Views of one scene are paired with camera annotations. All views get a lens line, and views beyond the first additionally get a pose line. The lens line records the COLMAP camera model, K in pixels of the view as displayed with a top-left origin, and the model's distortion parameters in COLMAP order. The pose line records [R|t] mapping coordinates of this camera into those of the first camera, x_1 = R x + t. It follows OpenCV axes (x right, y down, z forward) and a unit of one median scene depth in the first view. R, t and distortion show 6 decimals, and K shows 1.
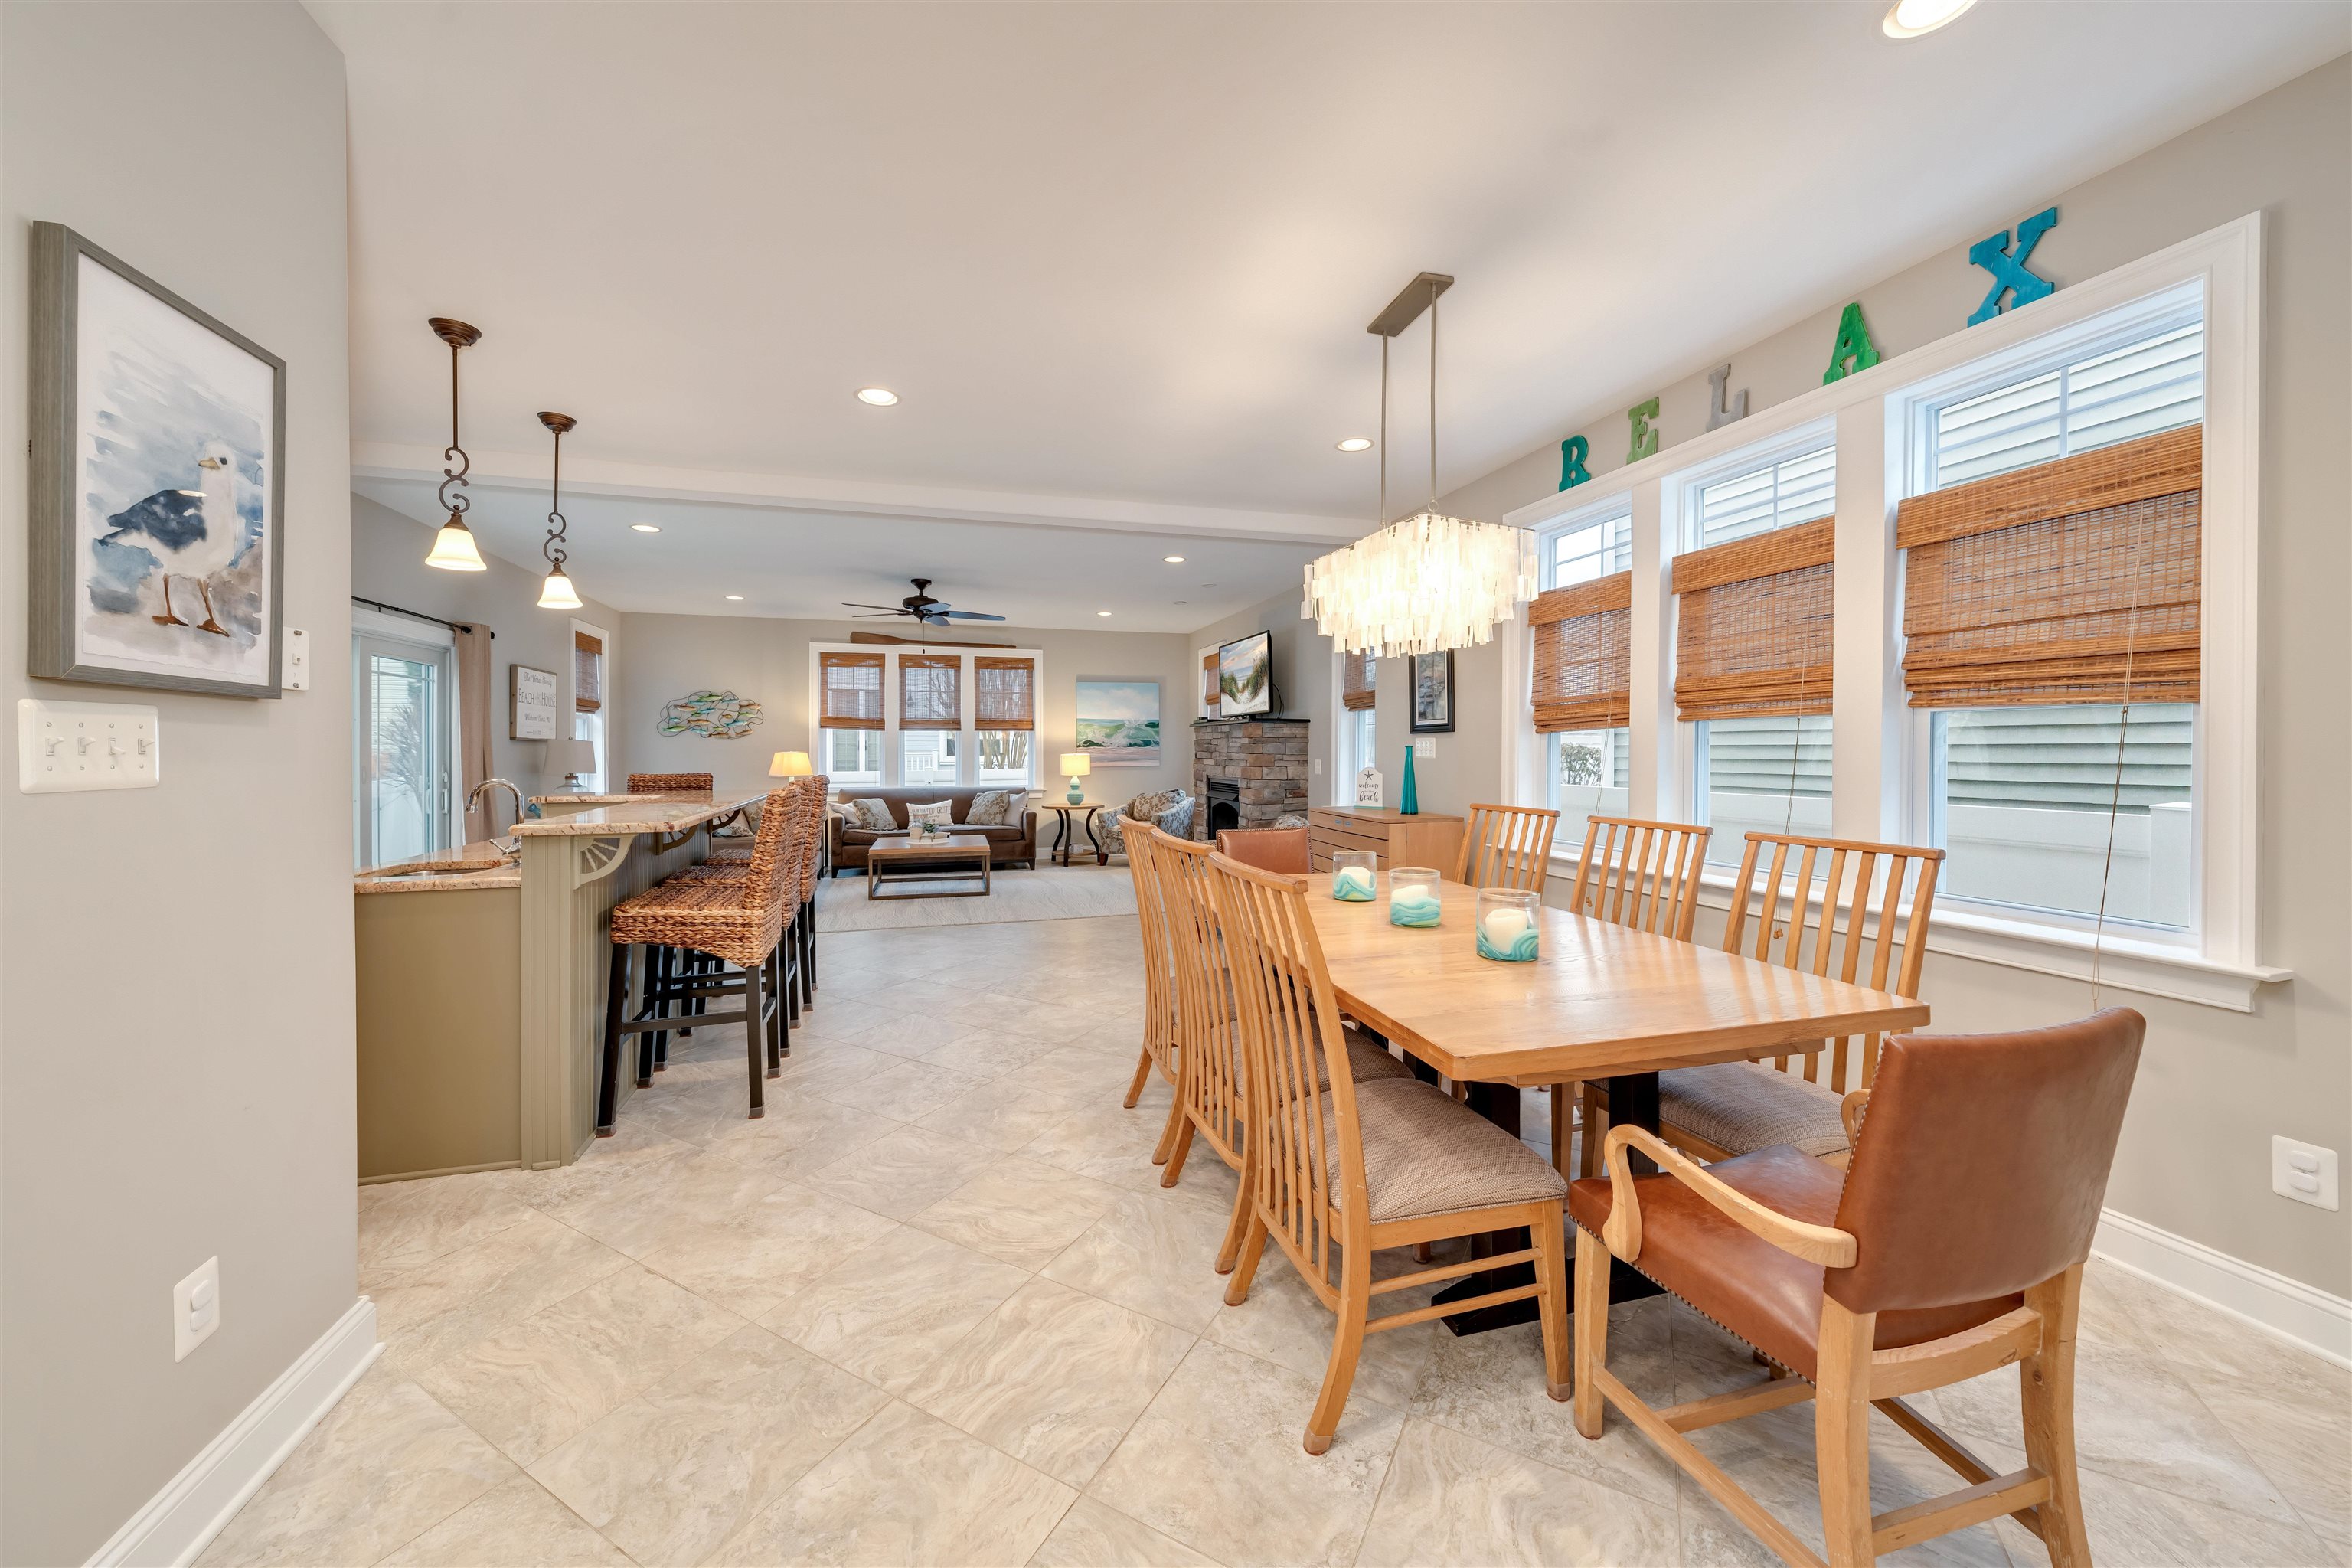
lens RADIAL K [[828.3, 0, 1161.0], [0, 828.3, 763.8], [0, 0, 1]] dist [-0.004059, 0.000542]
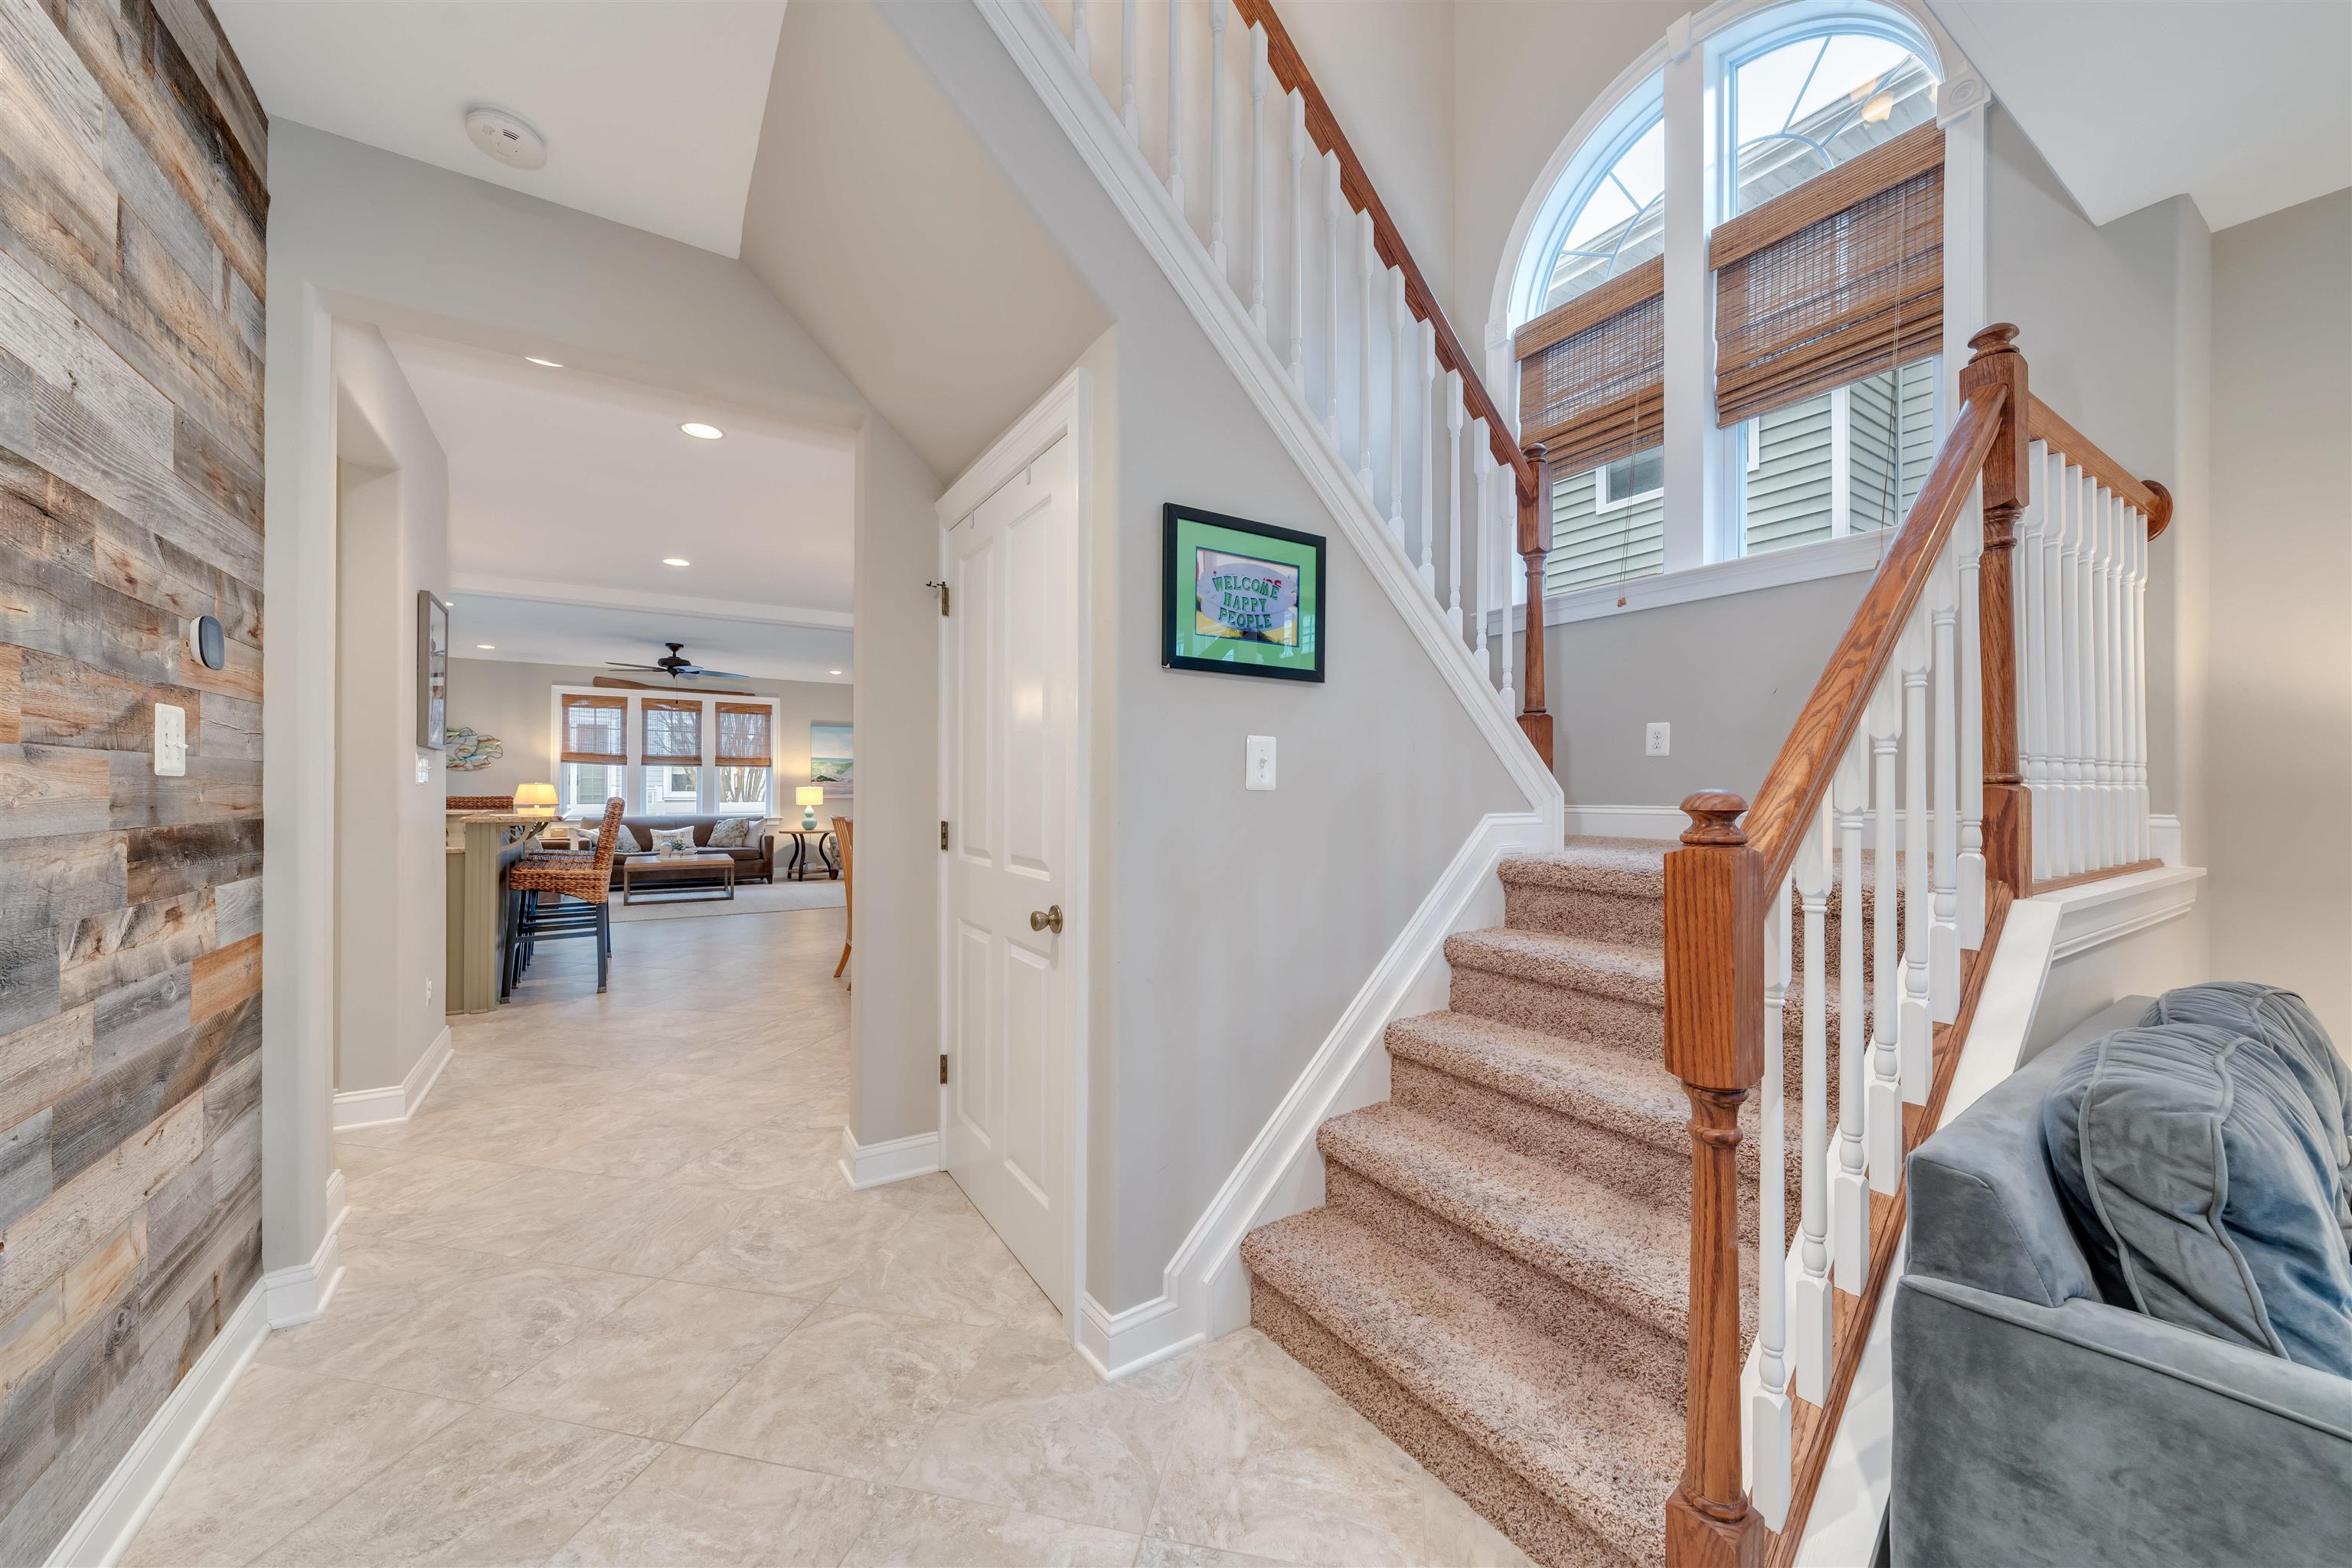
lens RADIAL K [[828.3, 0, 1156.1], [0, 828.3, 793.7], [0, 0, 1]] dist [-0.004059, 0.000542]
pose [[0.958129, 0.002668, 0.286324, 0.111542], [0.000609, 0.999935, -0.011358, 0.038422], [-0.286336, 0.011057, 0.958065, -0.938139]]
